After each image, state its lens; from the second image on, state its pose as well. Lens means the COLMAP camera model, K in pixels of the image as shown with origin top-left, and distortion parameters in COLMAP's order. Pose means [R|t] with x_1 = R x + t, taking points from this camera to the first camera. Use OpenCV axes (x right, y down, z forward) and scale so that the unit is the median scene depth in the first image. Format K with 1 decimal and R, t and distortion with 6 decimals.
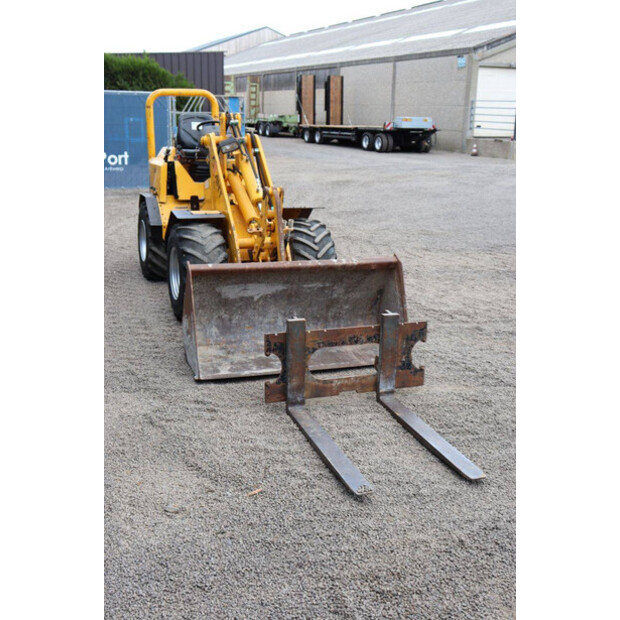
lens RADIAL K [[781.5, 0, 310.7], [0, 781.5, 312.7], [0, 0, 1]] dist [0.021459, 0.000000]
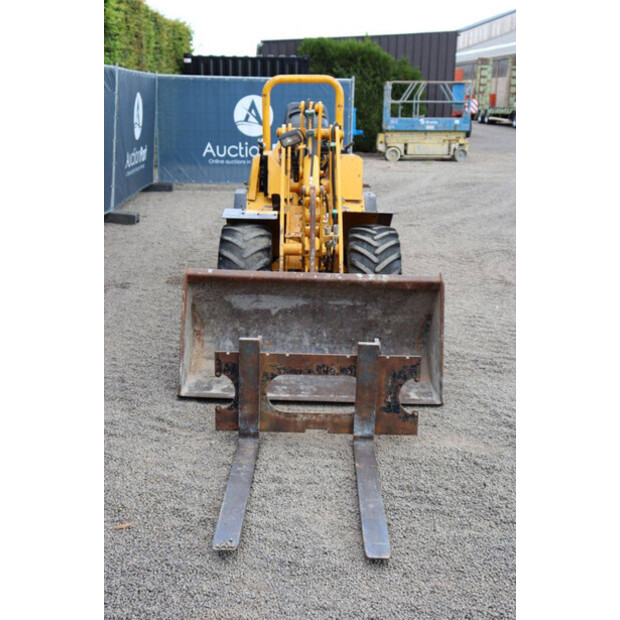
lens RADIAL K [[879.0, 0, 371.6], [0, 879.0, 320.1], [0, 0, 1]] dist [0.083506, 0.000000]
pose [[0.925565, 0.087362, -0.368371, 0.416690], [-0.090599, 0.995851, 0.008535, -0.029076], [0.367588, 0.025475, 0.929640, 0.125446]]
